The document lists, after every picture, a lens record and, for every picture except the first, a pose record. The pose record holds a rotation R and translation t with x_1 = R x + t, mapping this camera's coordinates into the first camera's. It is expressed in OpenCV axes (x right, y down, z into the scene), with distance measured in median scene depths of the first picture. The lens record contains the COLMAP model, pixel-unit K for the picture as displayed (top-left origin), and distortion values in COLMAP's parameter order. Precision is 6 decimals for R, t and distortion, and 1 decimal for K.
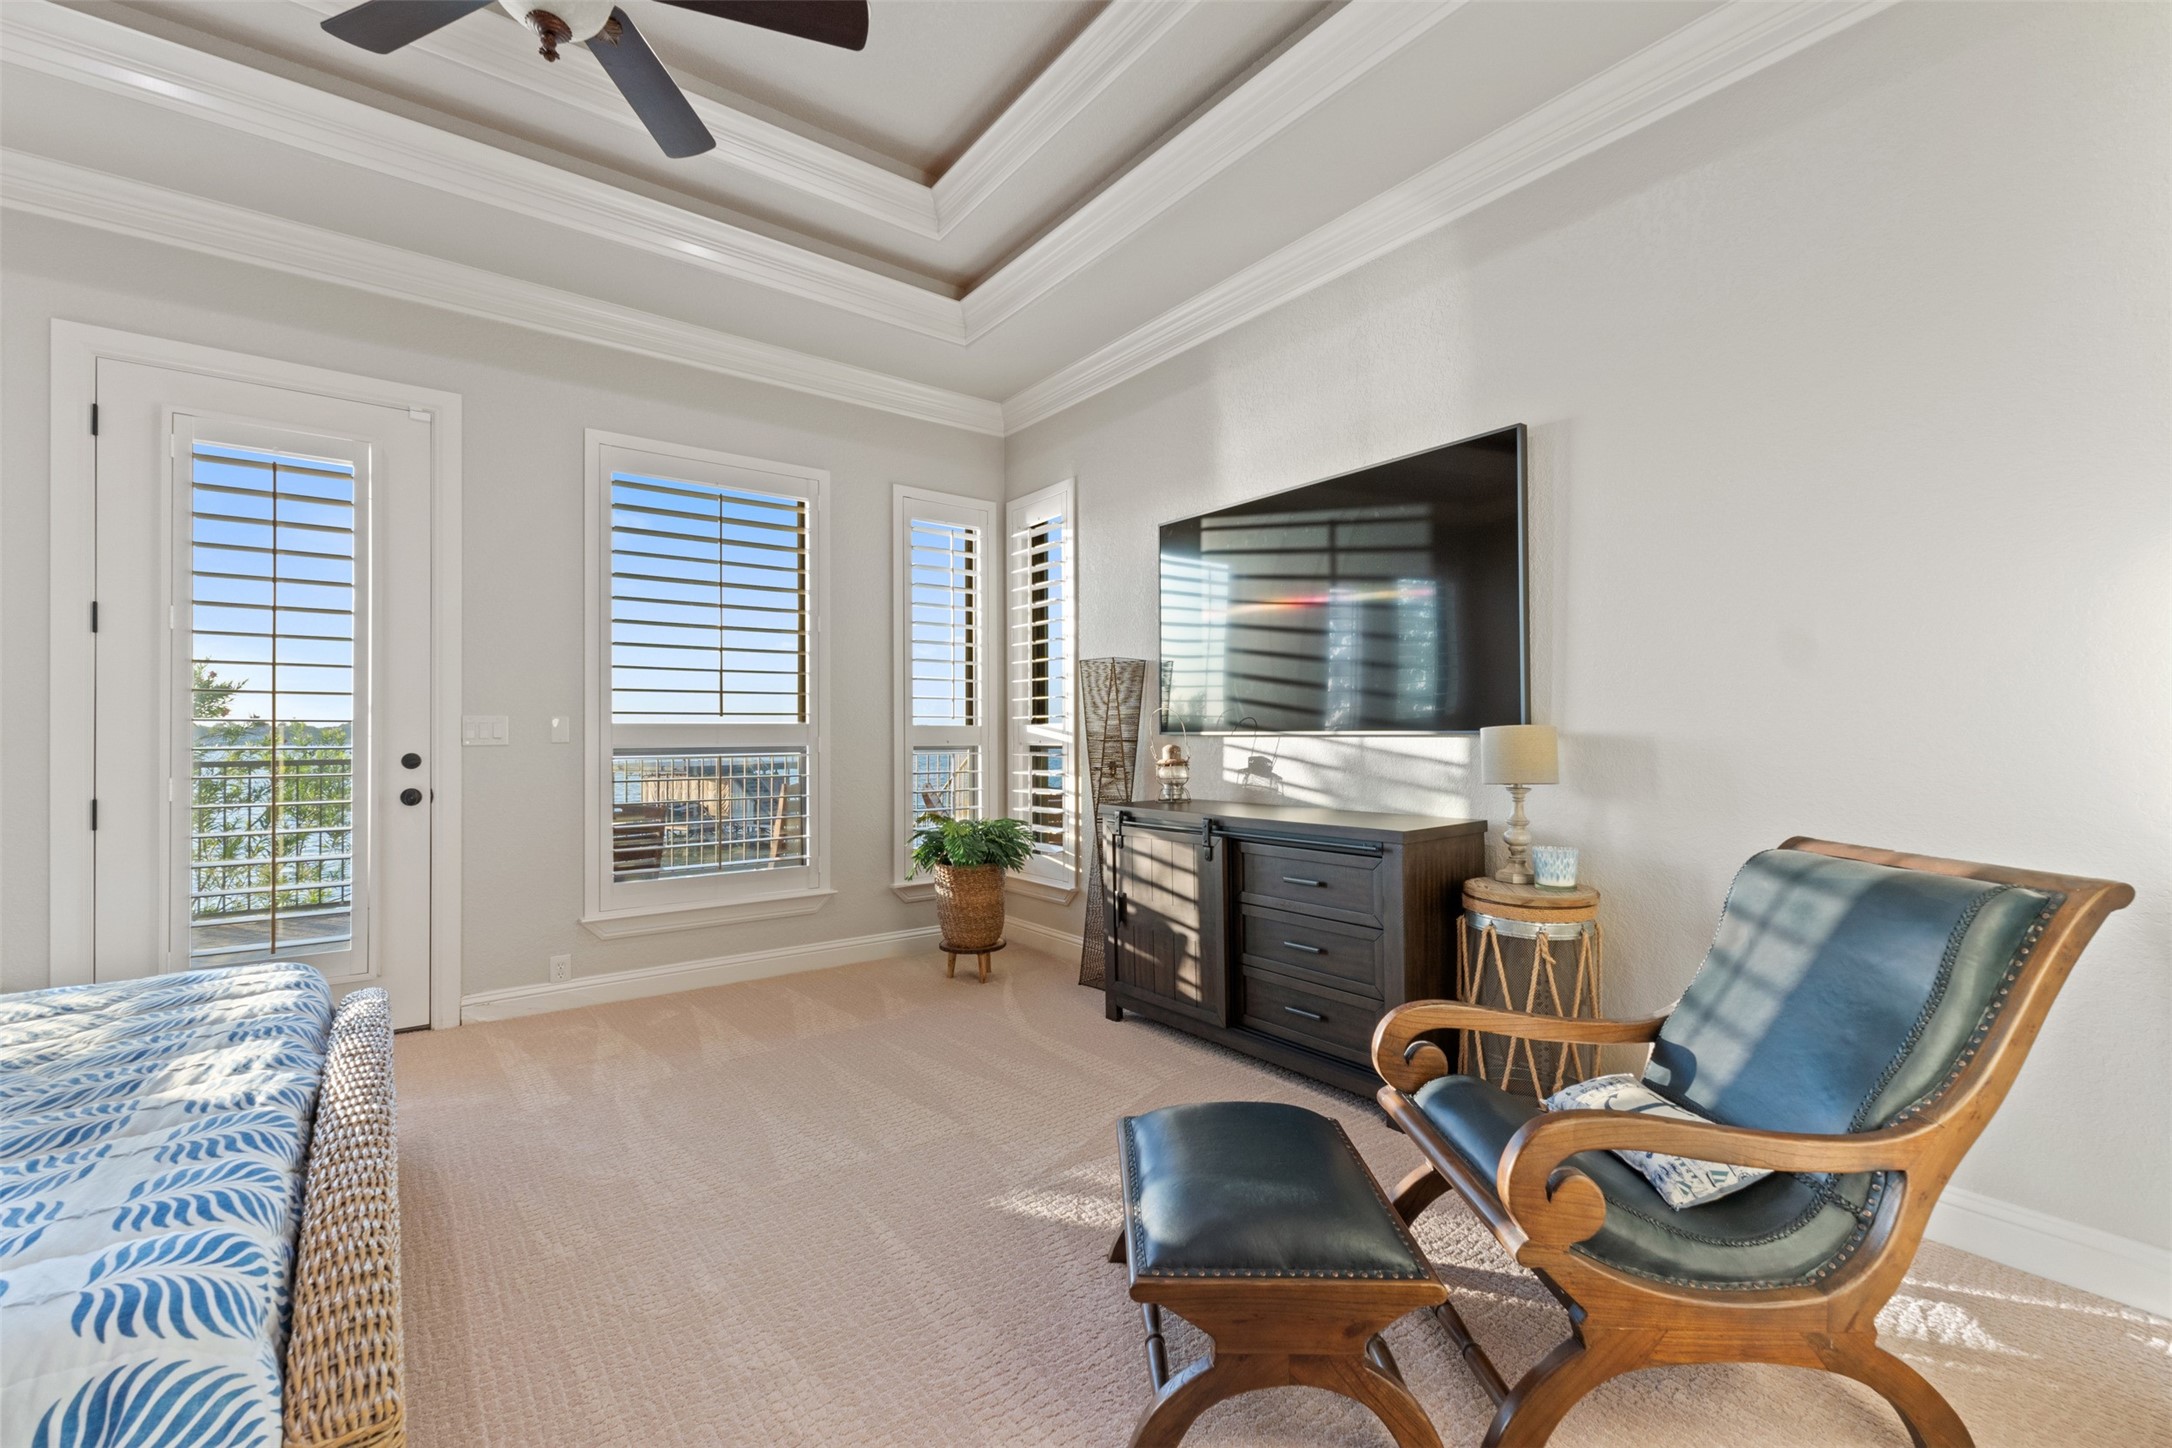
lens RADIAL K [[908.9, 0, 1084.5], [0, 908.9, 723.5], [0, 0, 1]] dist [0.001703, -0.000226]
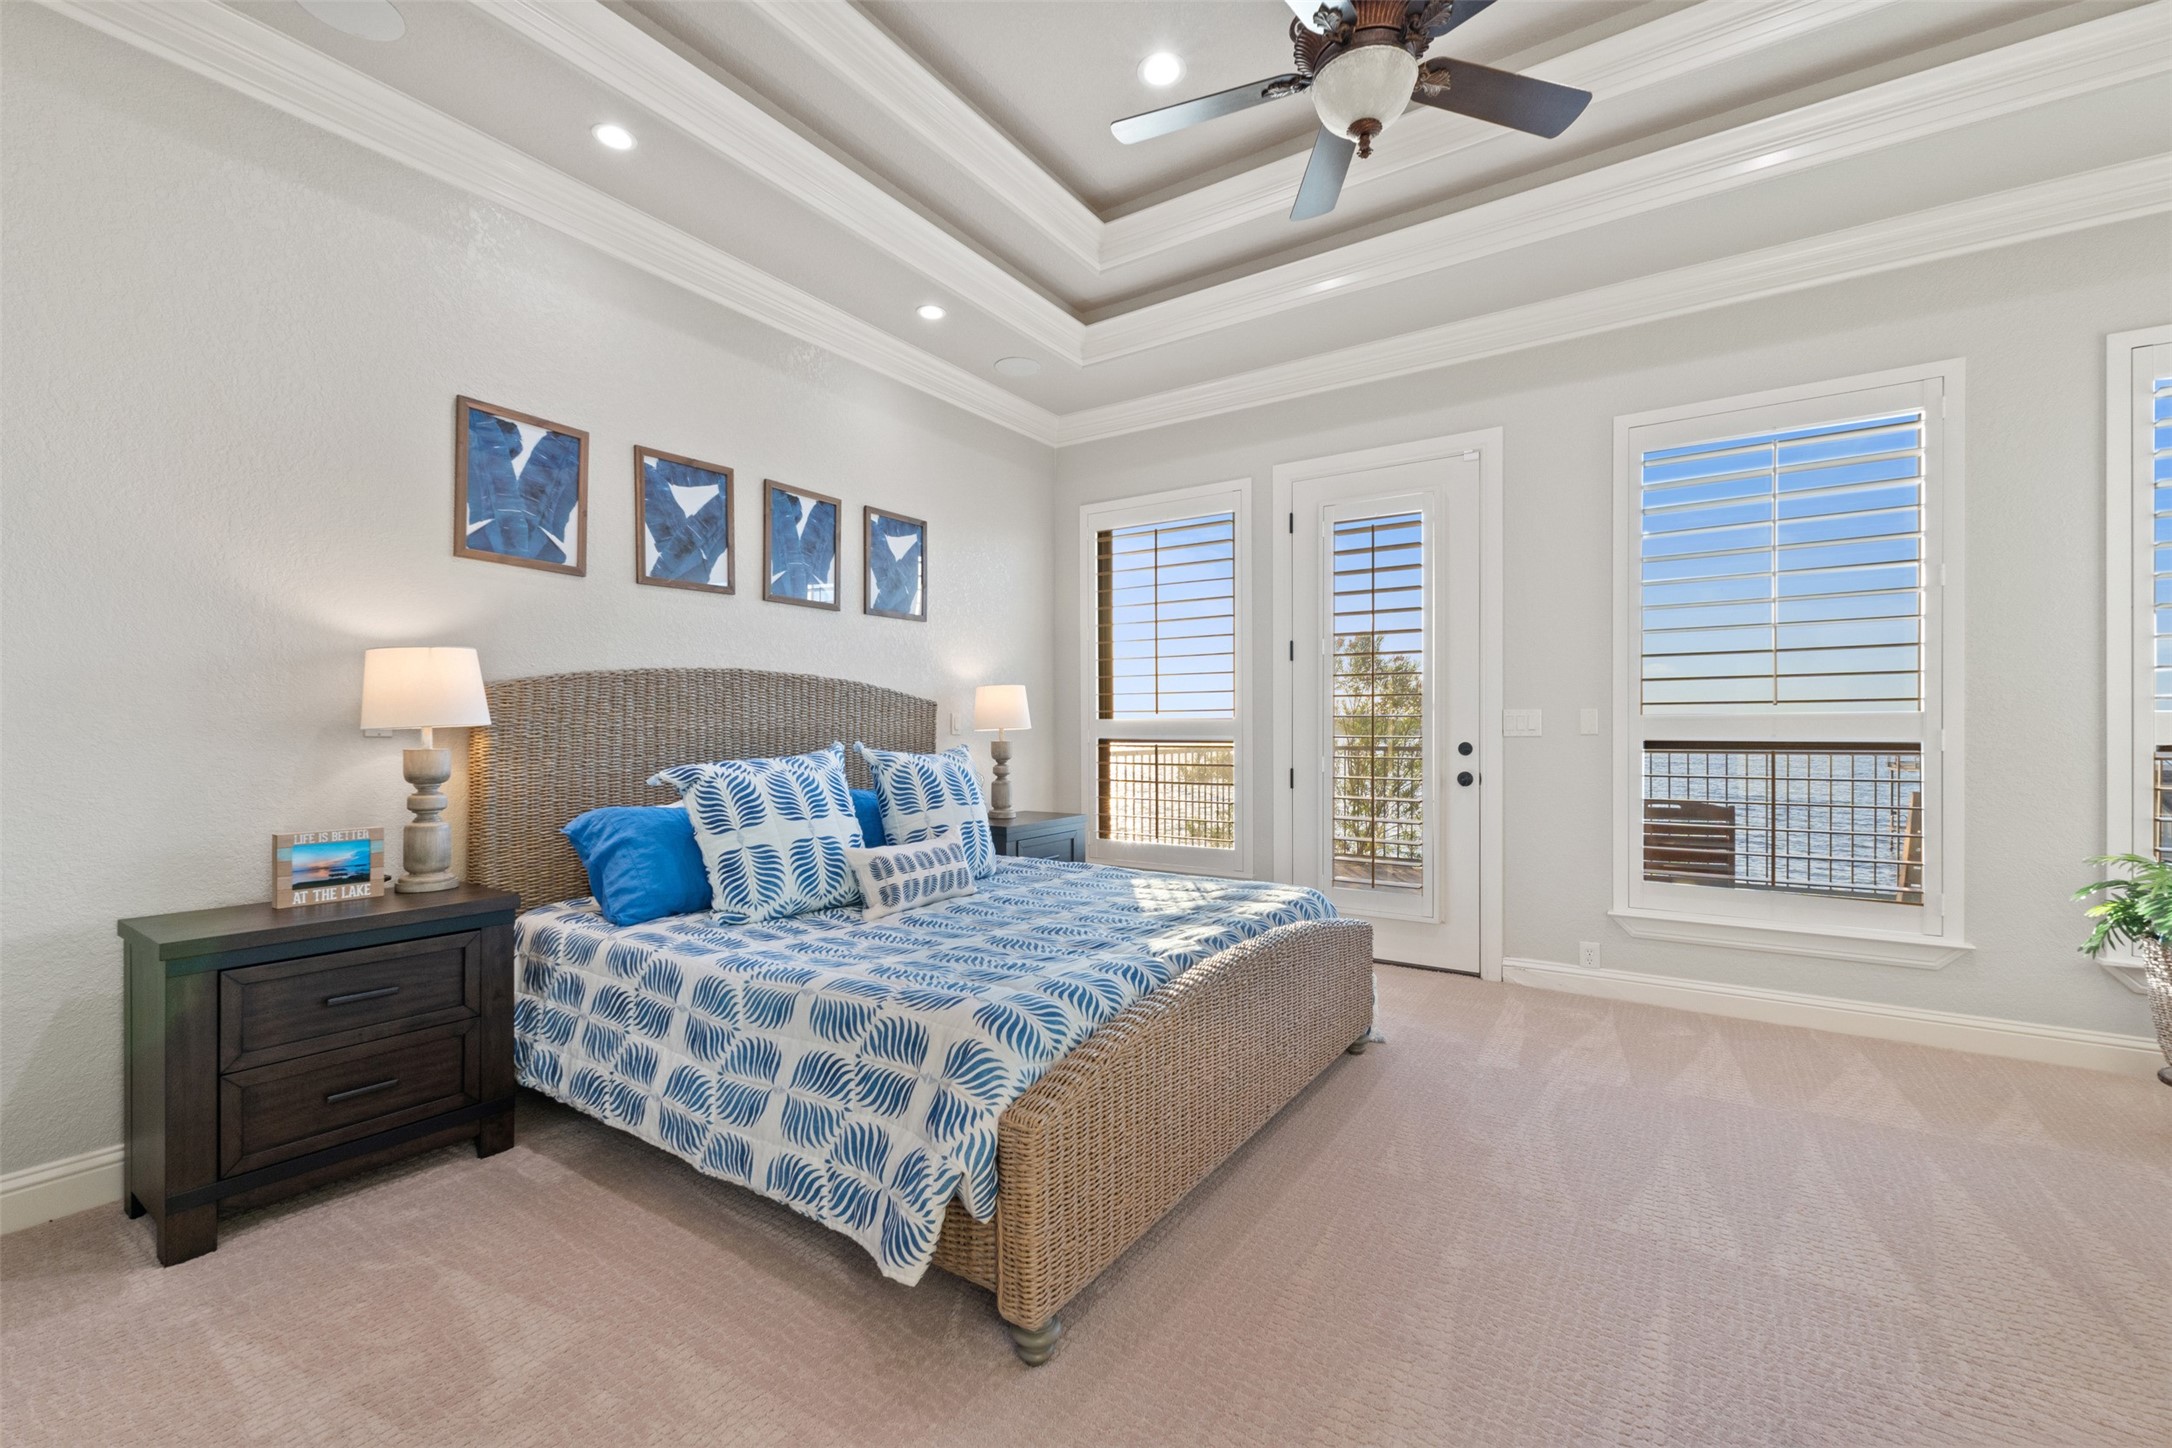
lens RADIAL K [[908.9, 0, 1084.3], [0, 908.9, 729.9], [0, 0, 1]] dist [0.001703, -0.000226]
pose [[0.317657, 0.004361, -0.948196, 0.231553], [0.011220, 0.999902, 0.008358, 0.000936], [0.948139, -0.013294, 0.317577, 0.148208]]
